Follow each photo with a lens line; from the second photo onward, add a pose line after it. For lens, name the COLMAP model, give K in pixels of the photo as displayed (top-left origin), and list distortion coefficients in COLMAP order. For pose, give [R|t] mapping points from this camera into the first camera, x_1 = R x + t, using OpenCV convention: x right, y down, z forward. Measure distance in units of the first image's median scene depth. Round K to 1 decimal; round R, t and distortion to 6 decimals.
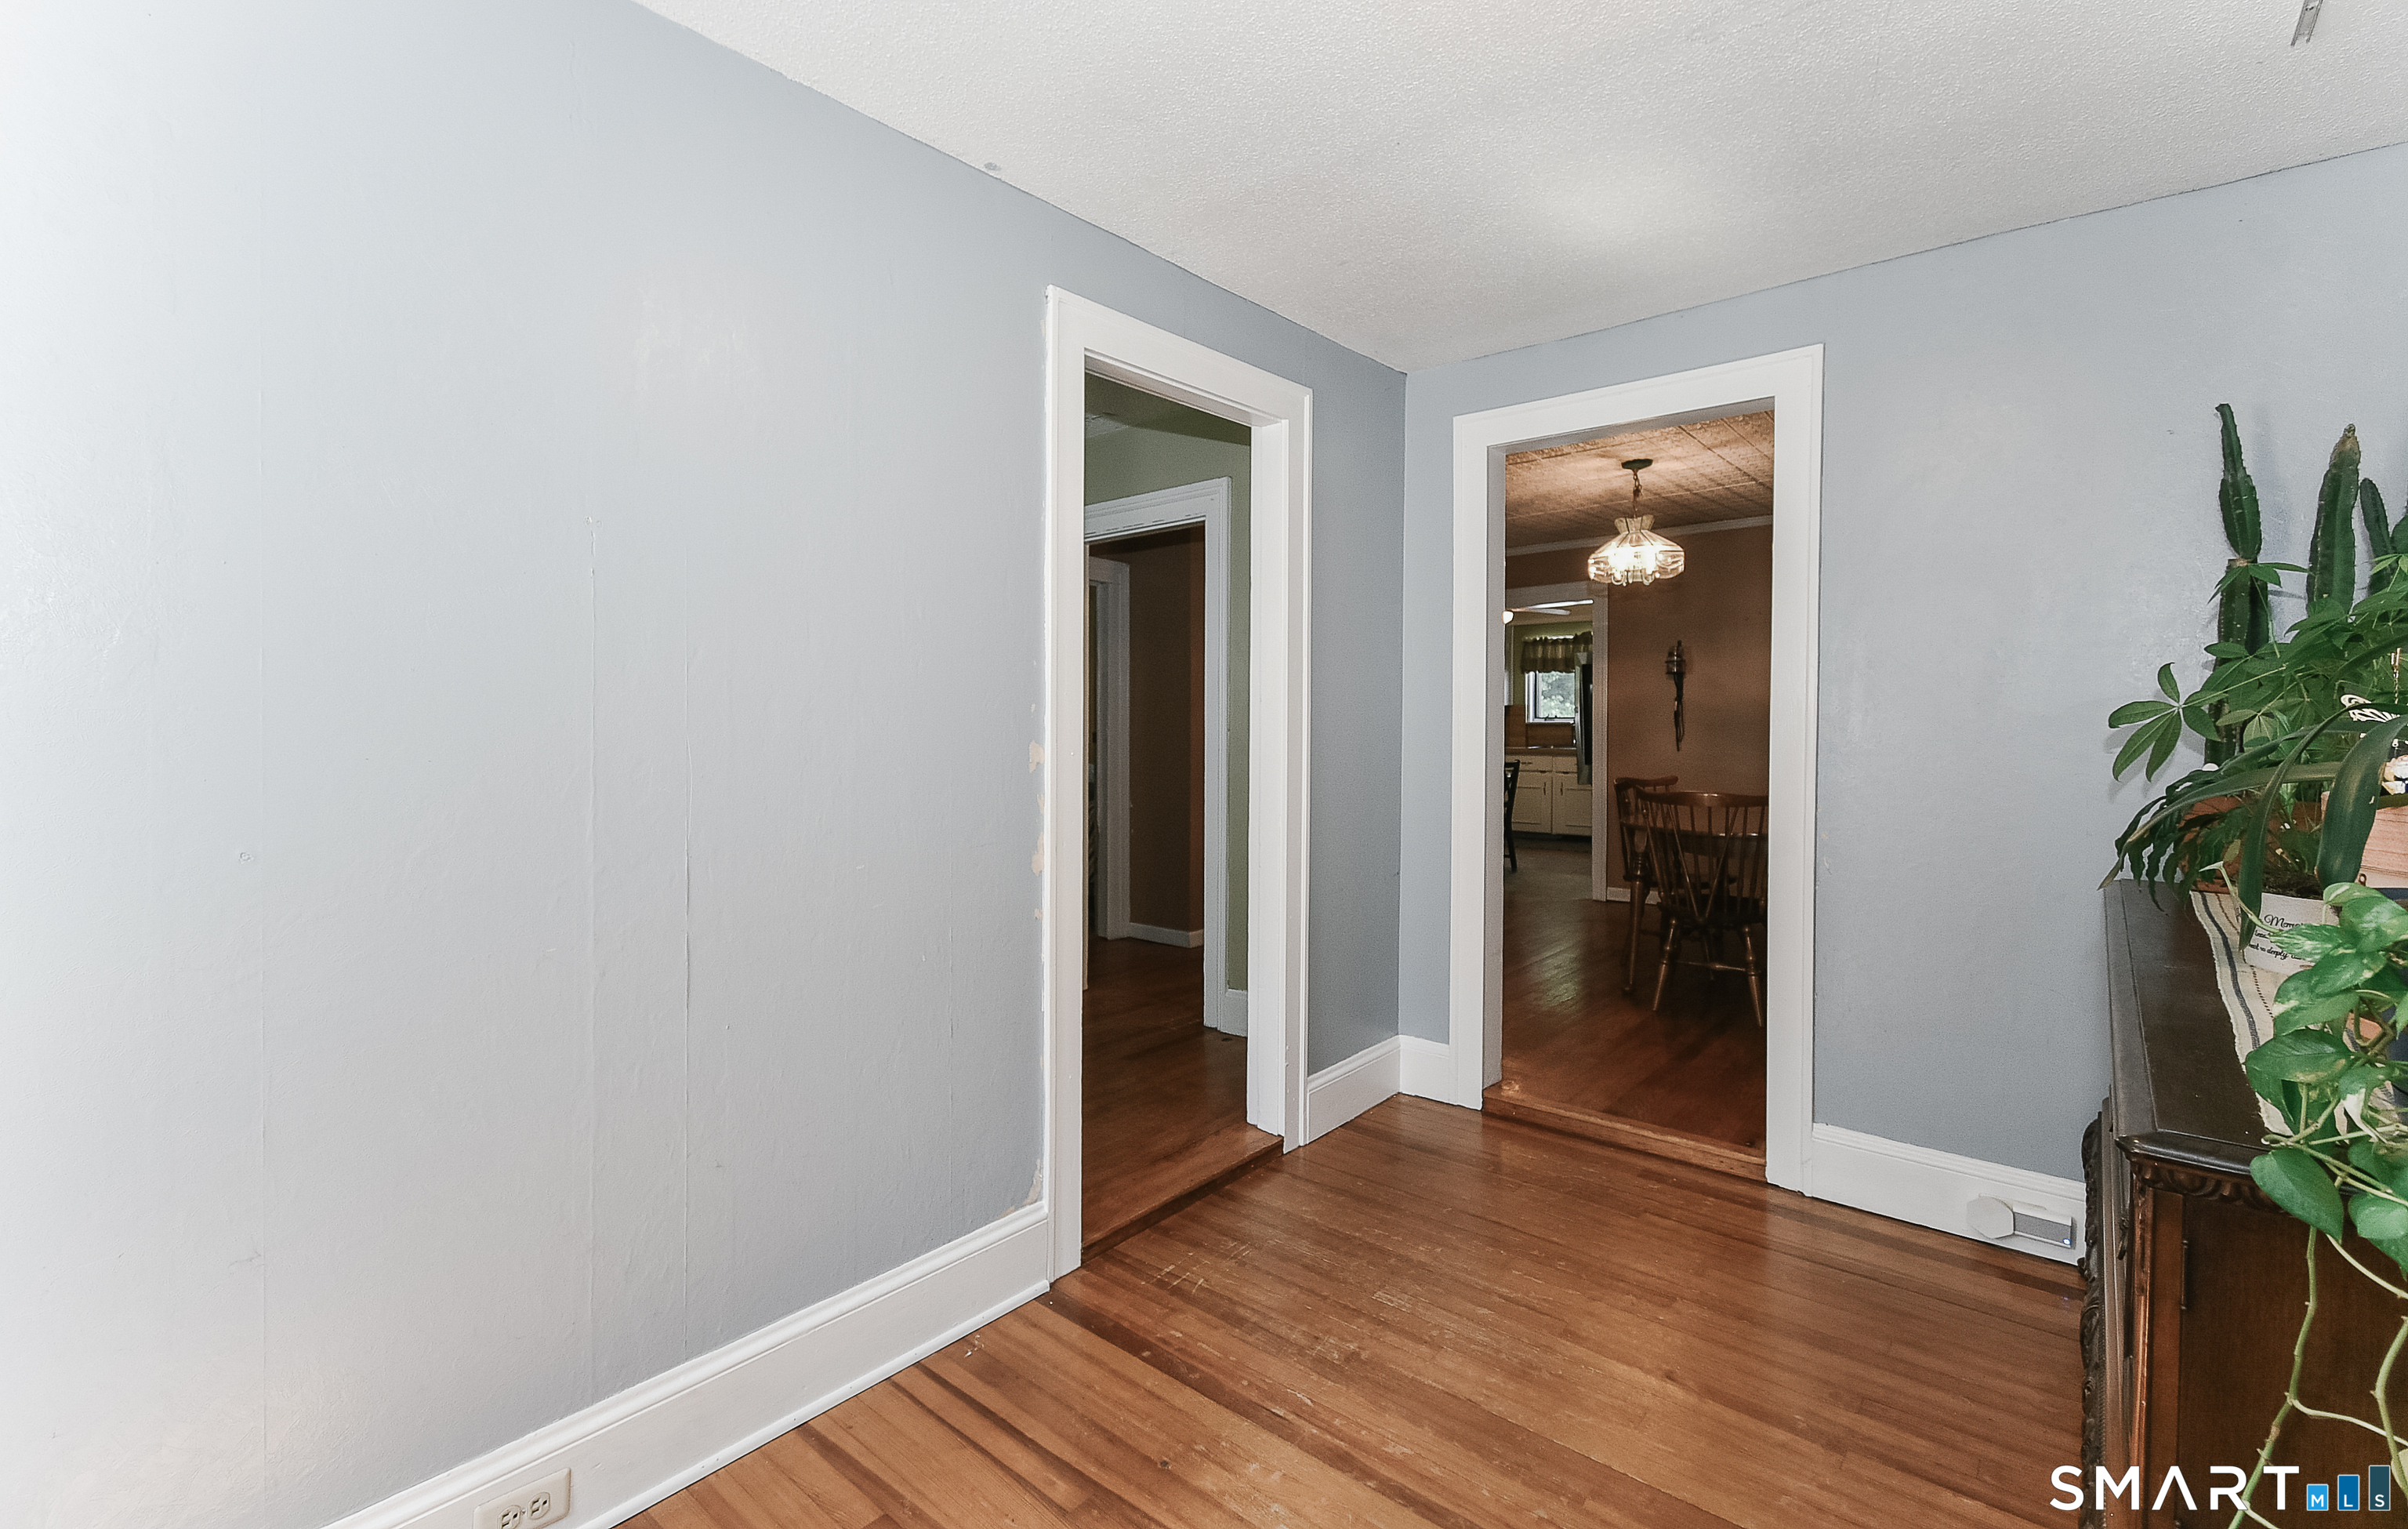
lens RADIAL K [[1045.1, 0, 1201.9], [0, 1045.1, 728.9], [0, 0, 1]] dist [0.000229, 0.000048]
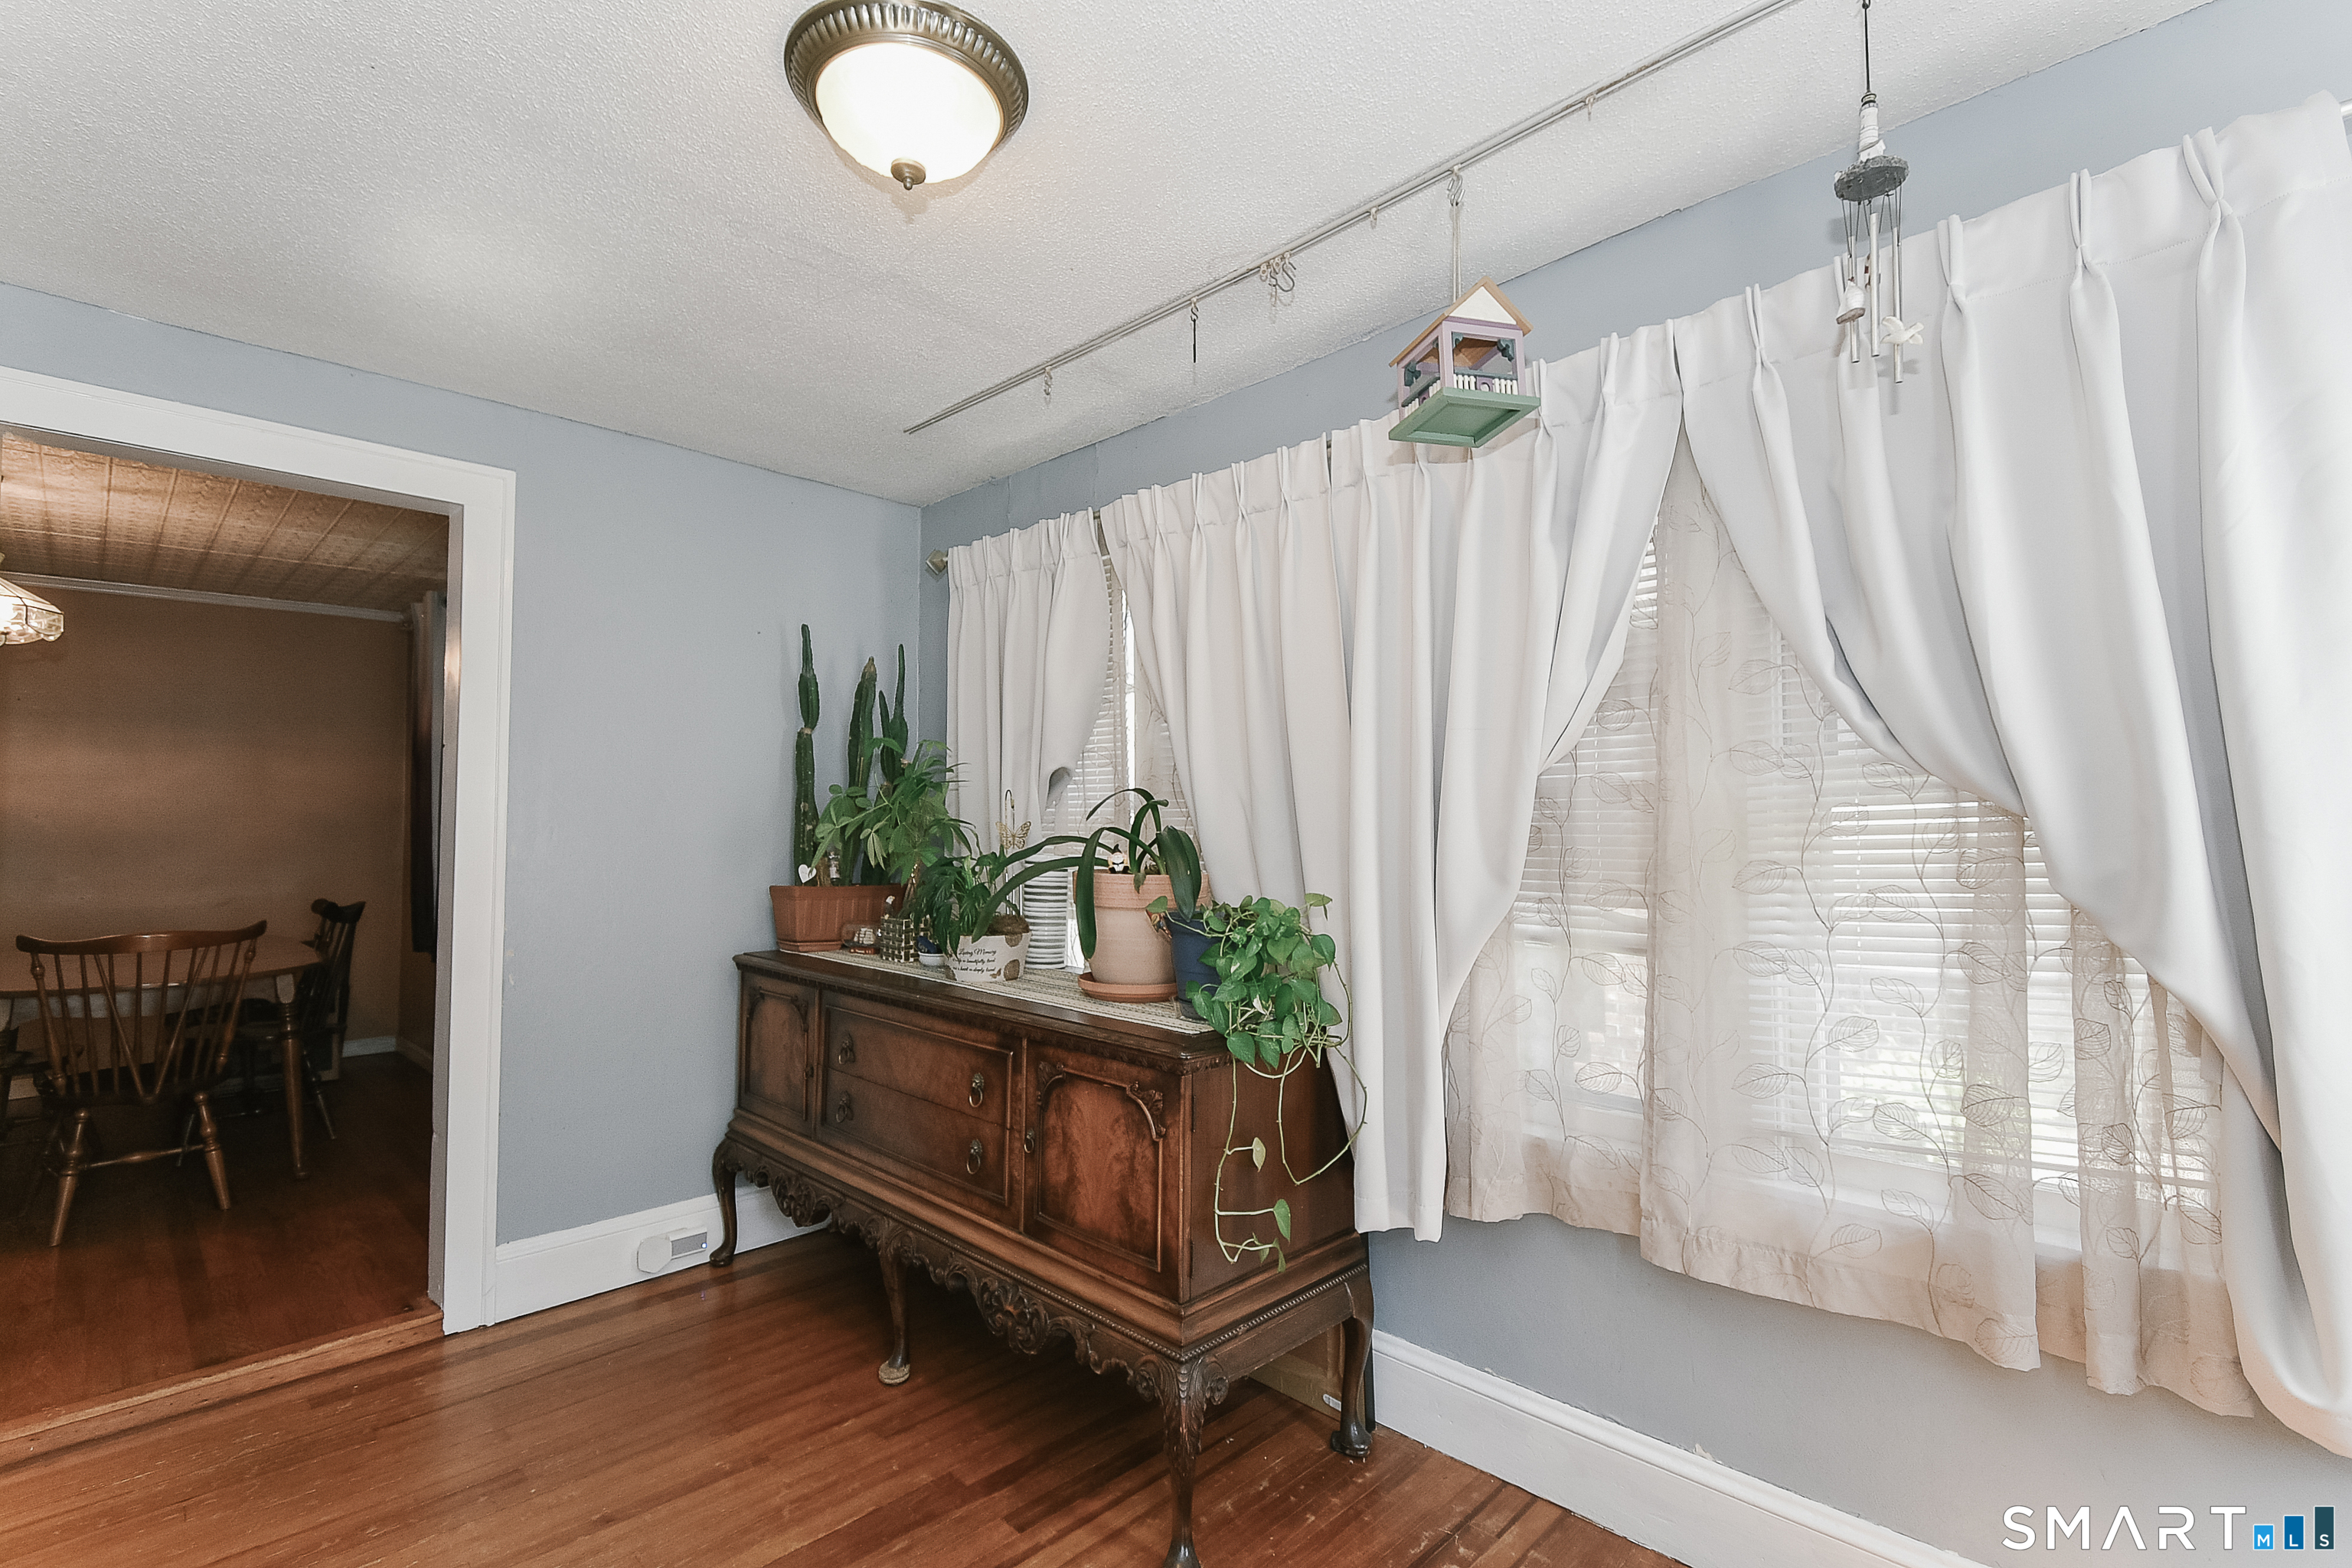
lens RADIAL K [[1049.4, 0, 1135.3], [0, 1049.4, 790.5], [0, 0, 1]] dist [0.002123, 0.000194]
pose [[0.099528, 0.034939, 0.994421, -0.350145], [0.016279, 0.999192, -0.036736, -0.007031], [-0.994902, 0.019844, 0.098879, 0.289327]]
